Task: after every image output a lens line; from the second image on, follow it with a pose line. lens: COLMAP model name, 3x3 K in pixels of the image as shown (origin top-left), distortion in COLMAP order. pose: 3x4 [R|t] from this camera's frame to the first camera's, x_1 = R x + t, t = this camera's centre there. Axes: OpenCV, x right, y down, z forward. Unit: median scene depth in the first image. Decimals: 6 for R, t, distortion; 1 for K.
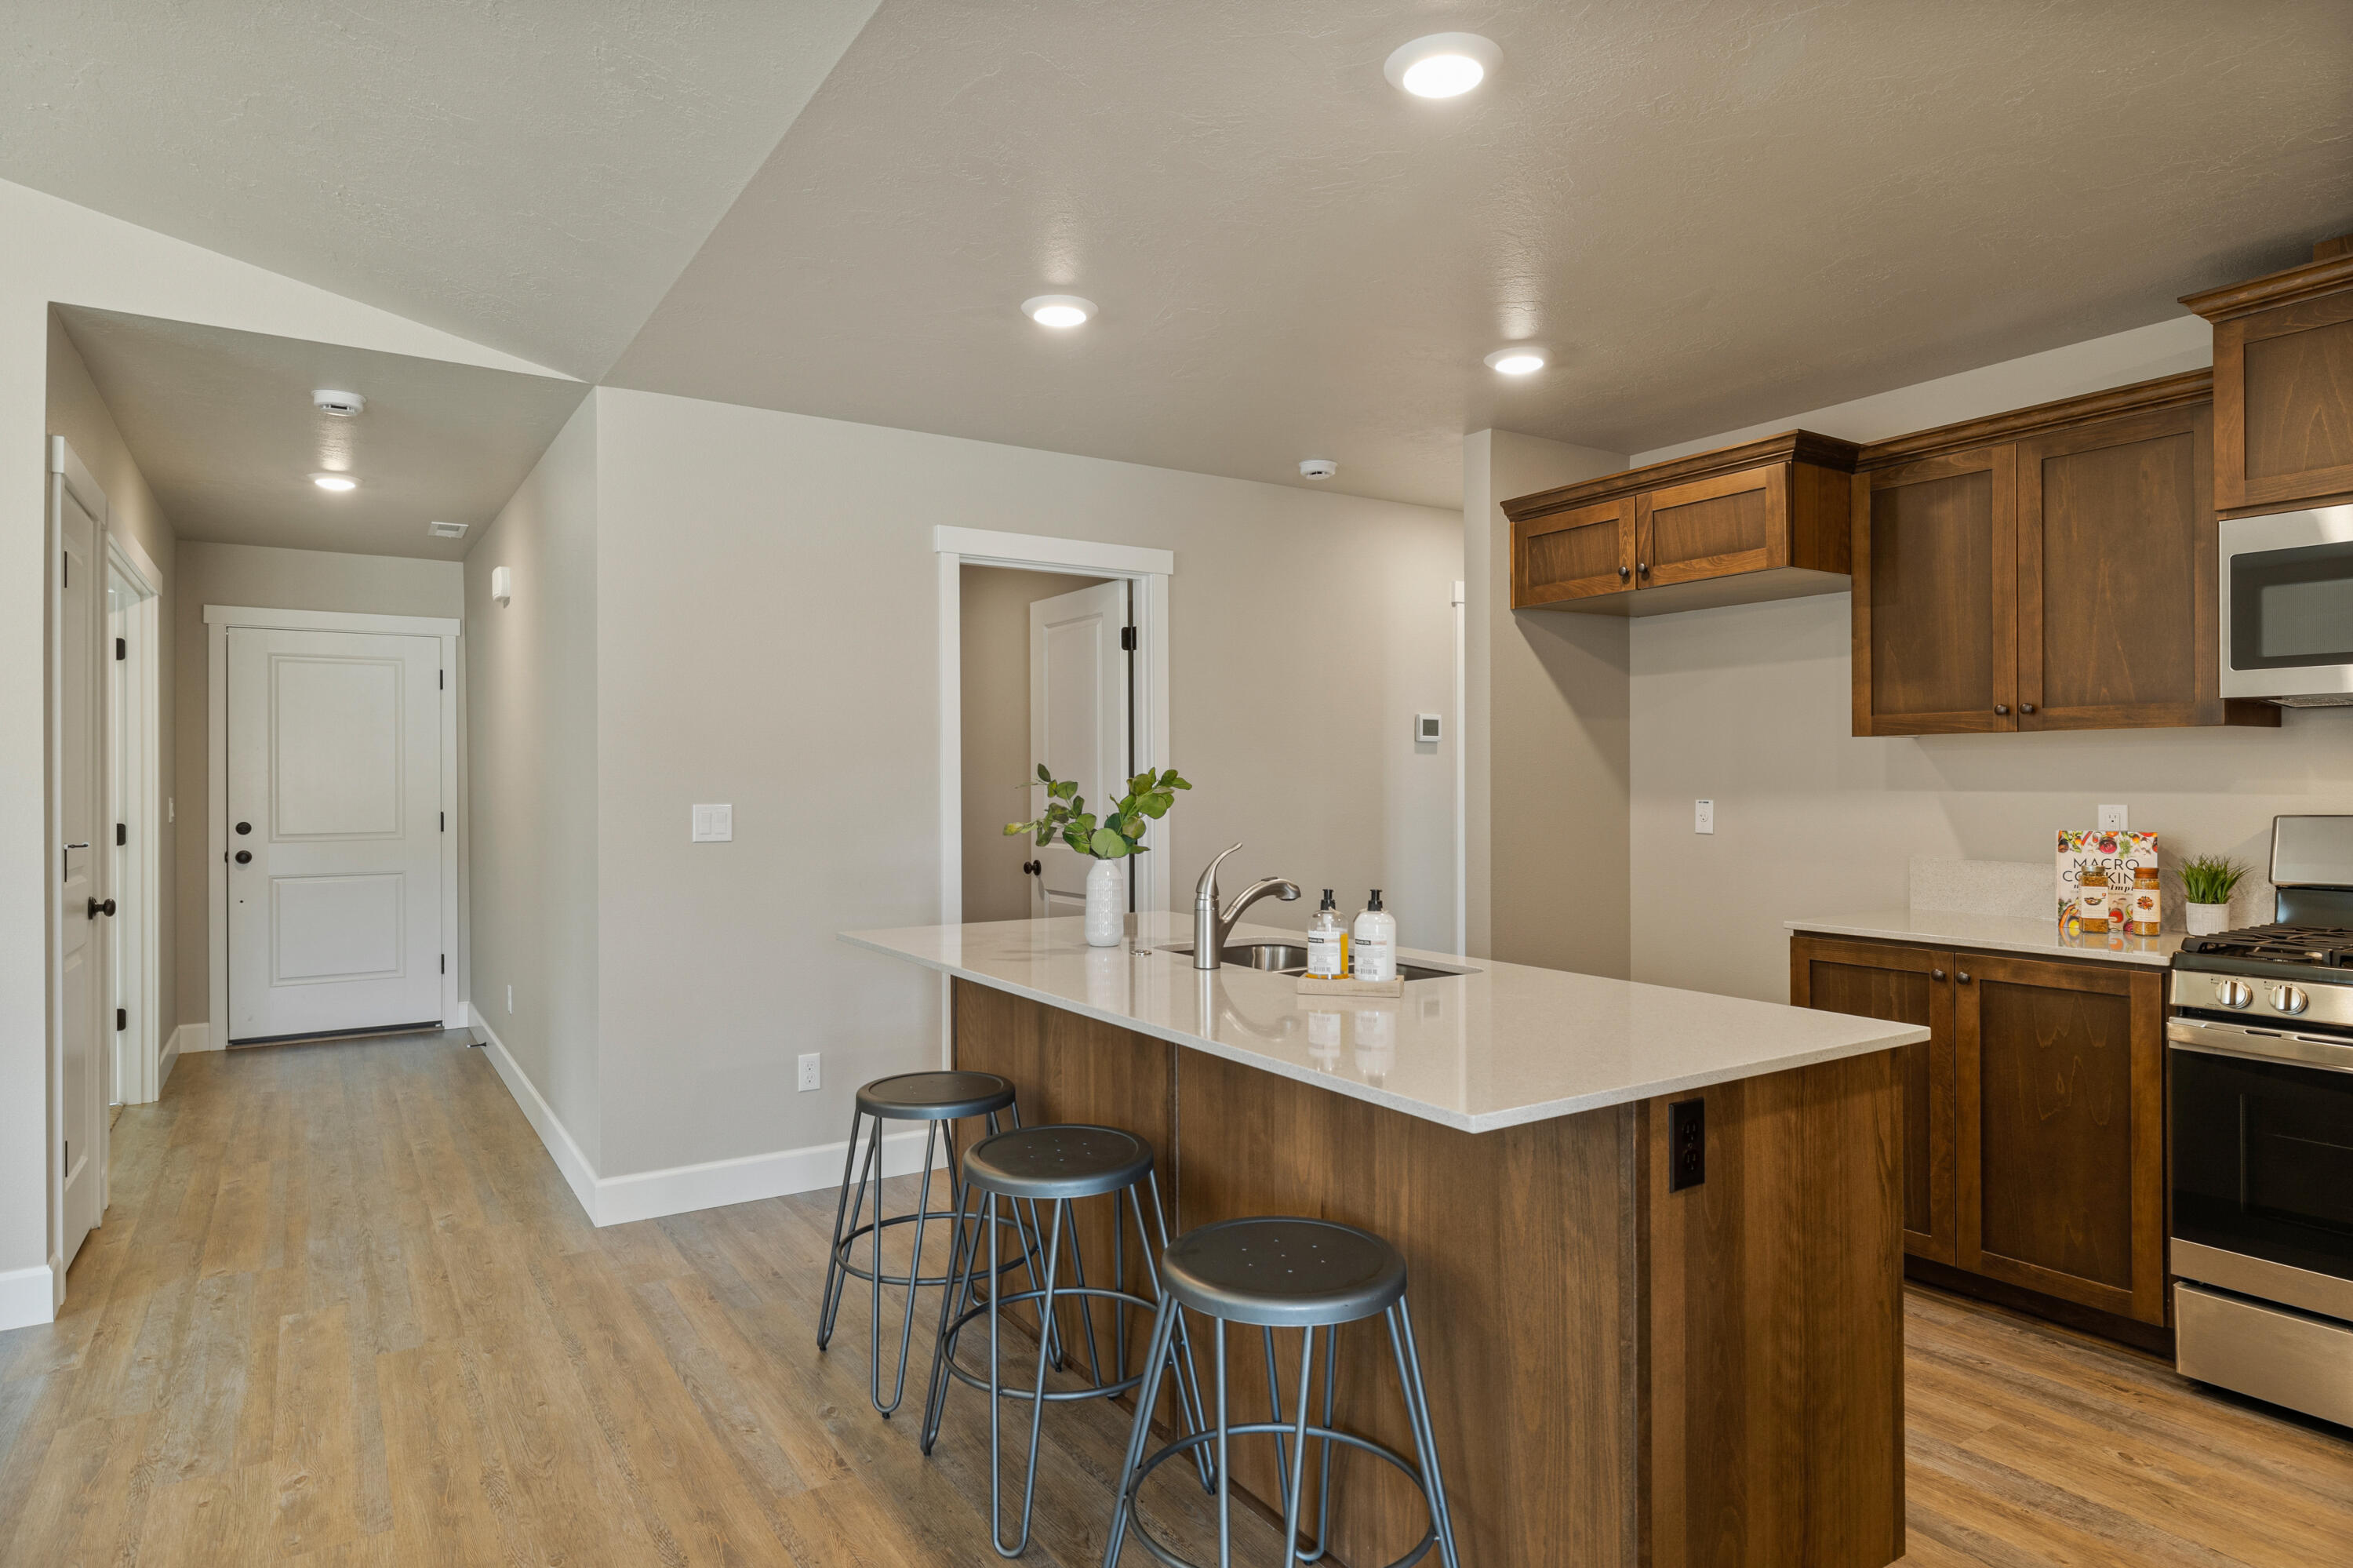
lens RADIAL K [[1309.4, 0, 1195.2], [0, 1309.4, 782.1], [0, 0, 1]] dist [0.001271, -0.002614]
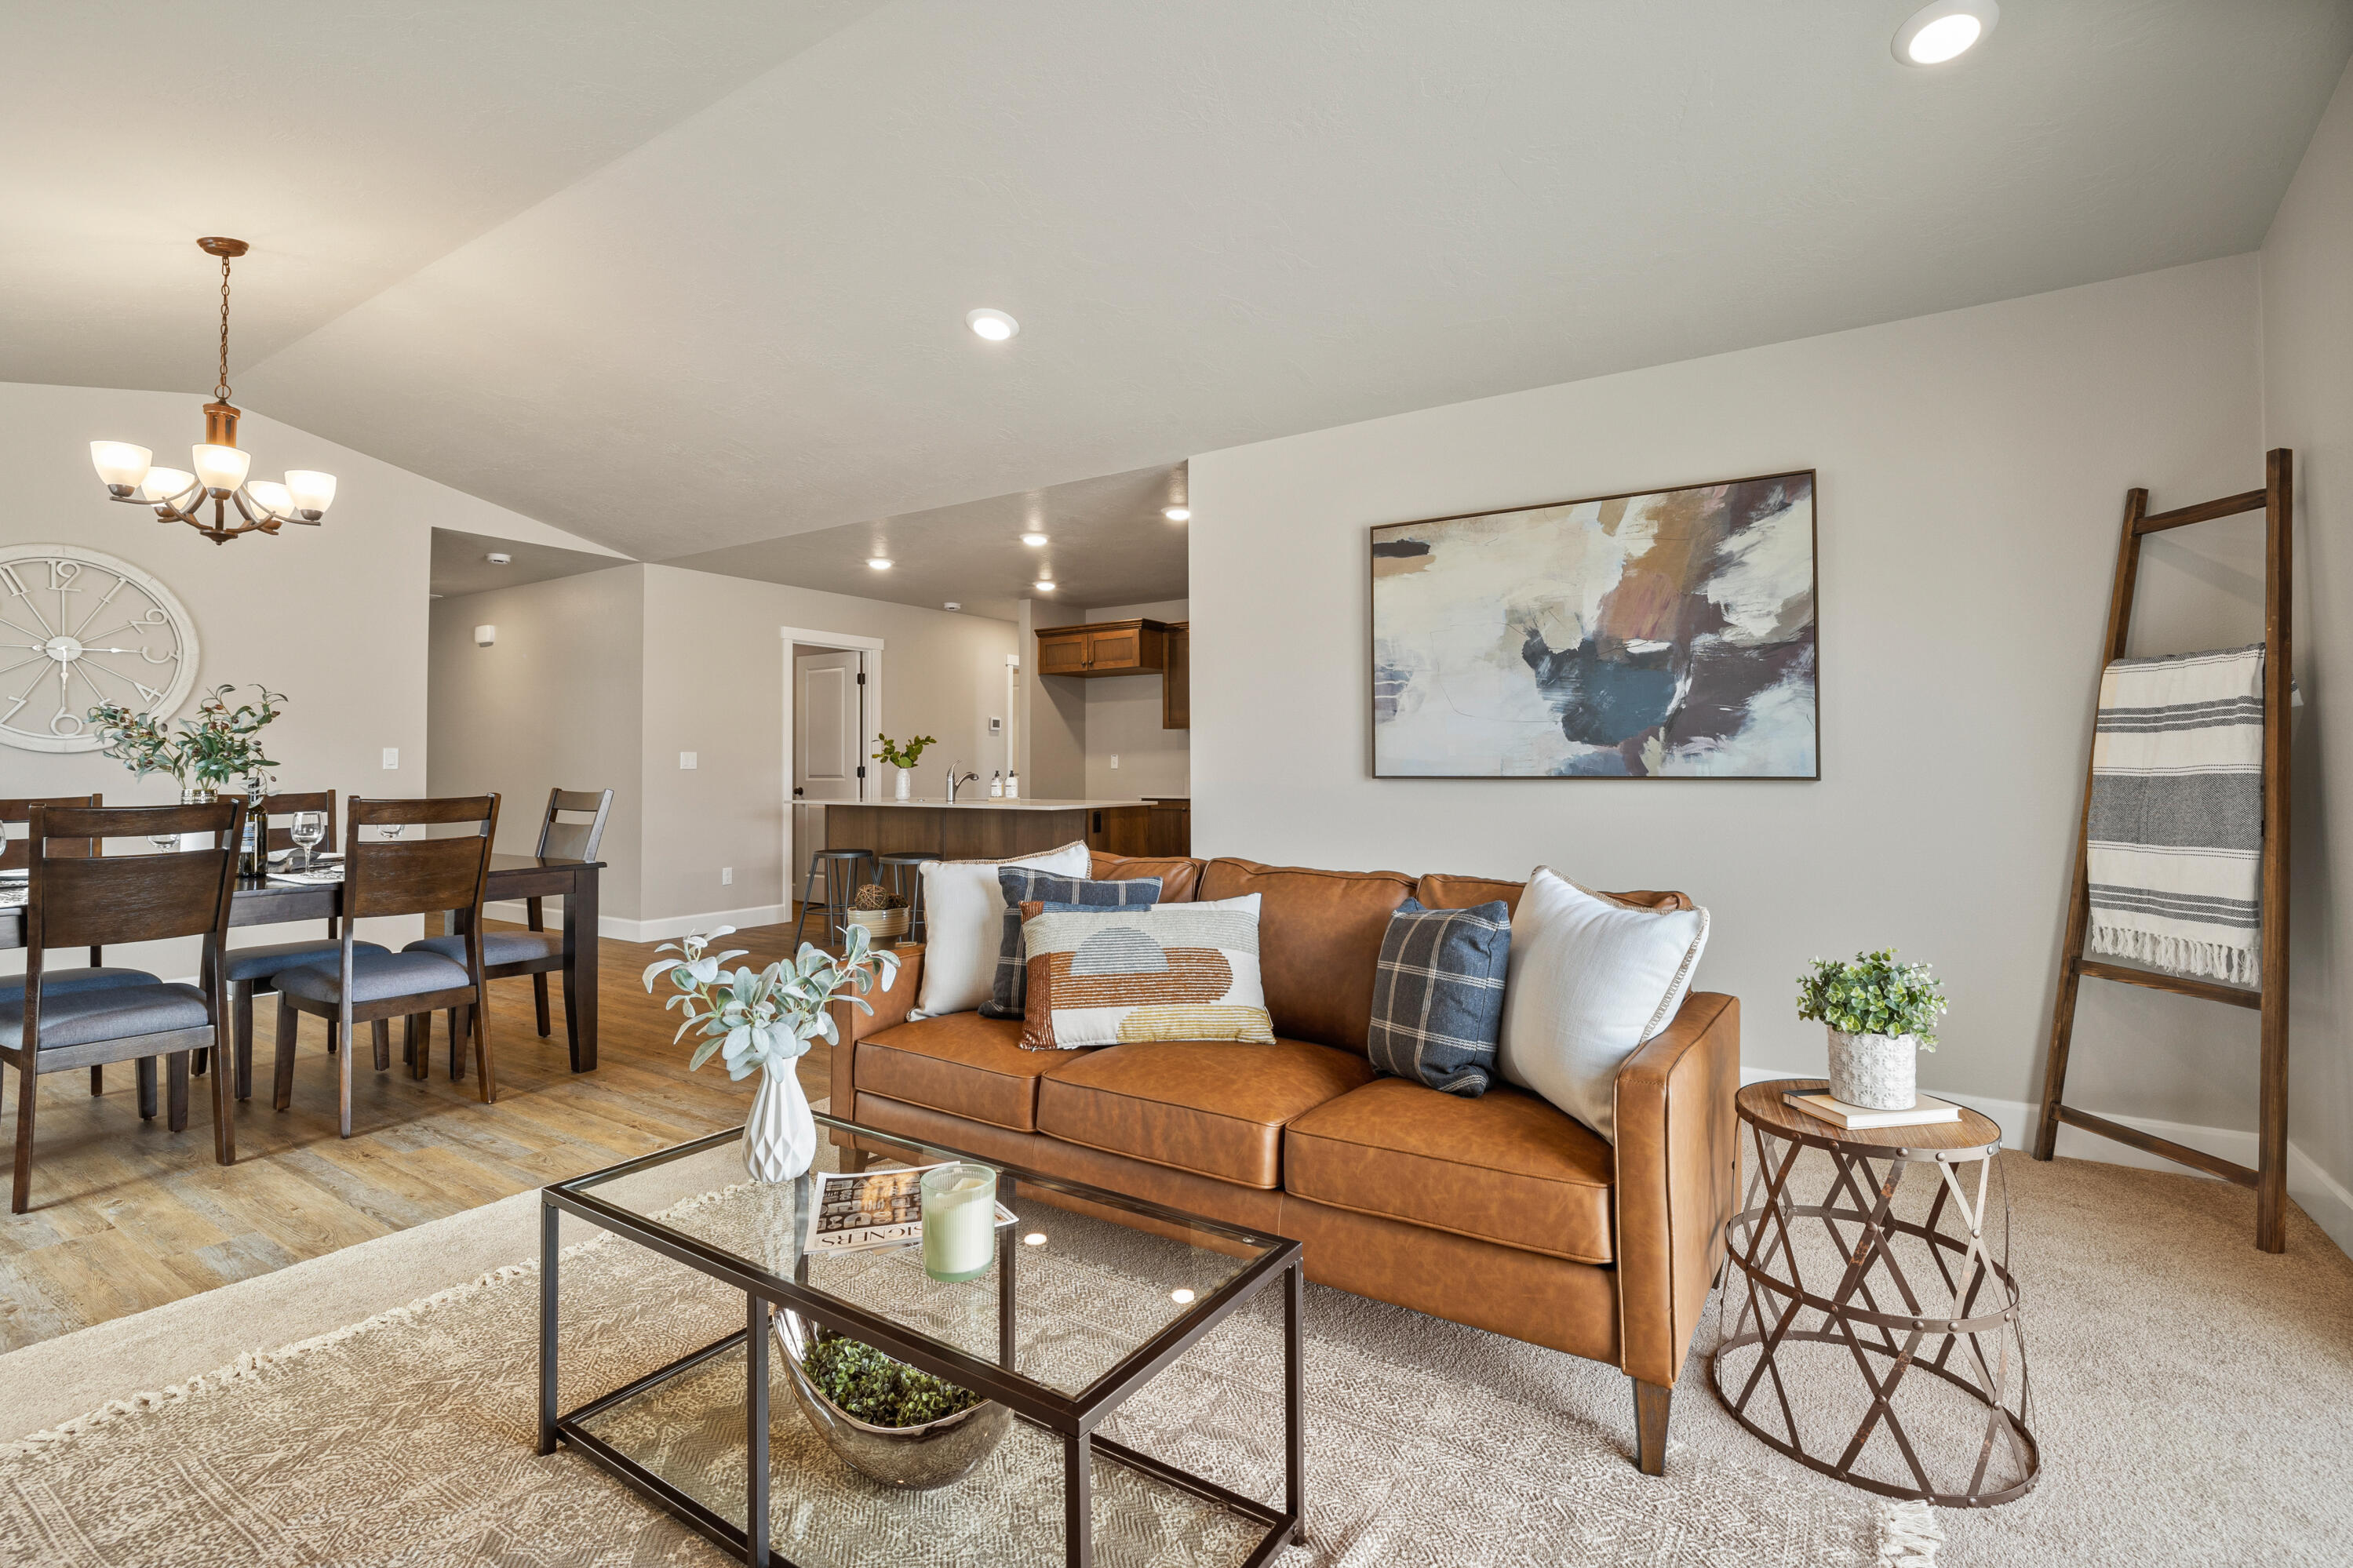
lens RADIAL K [[1105.3, 0, 1183.6], [0, 1105.3, 751.0], [0, 0, 1]] dist [-0.000469, -0.000019]
pose [[0.919493, 0.008787, 0.393008, -0.397031], [-0.001766, 0.999832, -0.018222, 0.057130], [-0.393103, 0.016061, 0.919354, -1.239376]]
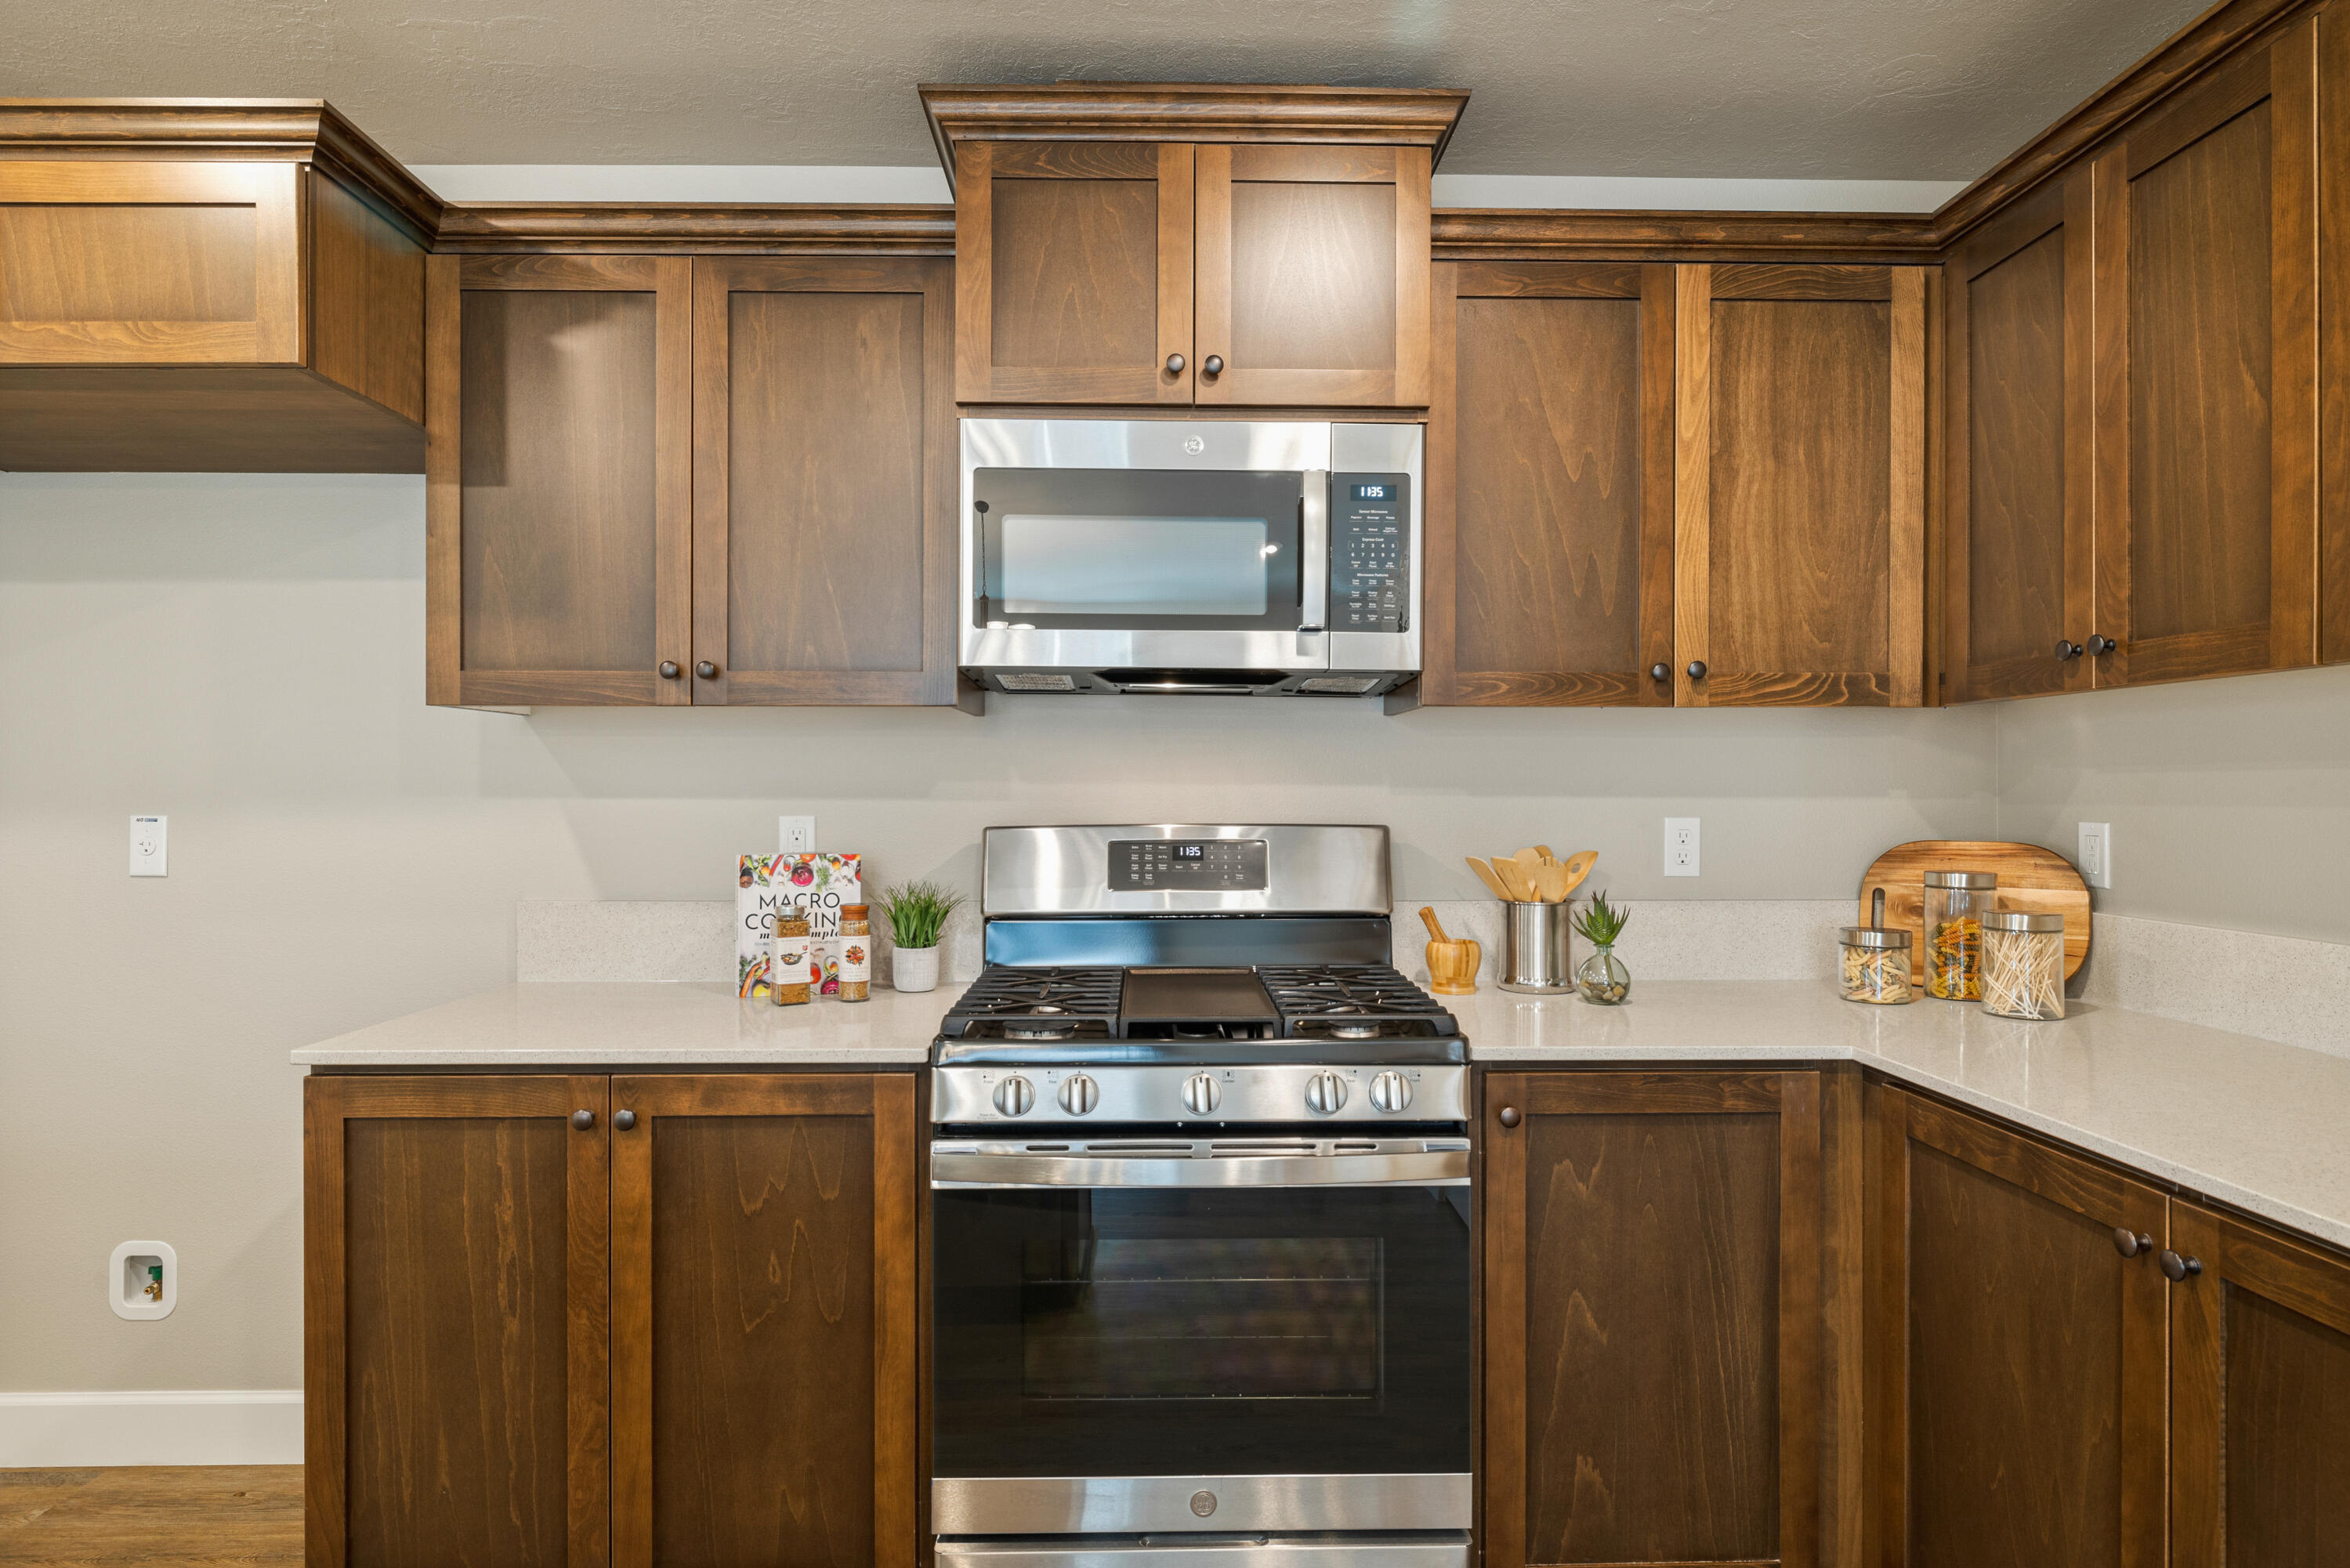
lens RADIAL K [[1289.3, 0, 1162.7], [0, 1289.3, 786.2], [0, 0, 1]] dist [-0.003032, 0.005132]
pose [[0.543109, 0.005108, 0.839647, 0.221428], [-0.001848, 0.999986, -0.004888, 0.004095], [-0.839660, 0.001103, 0.543111, 0.461027]]
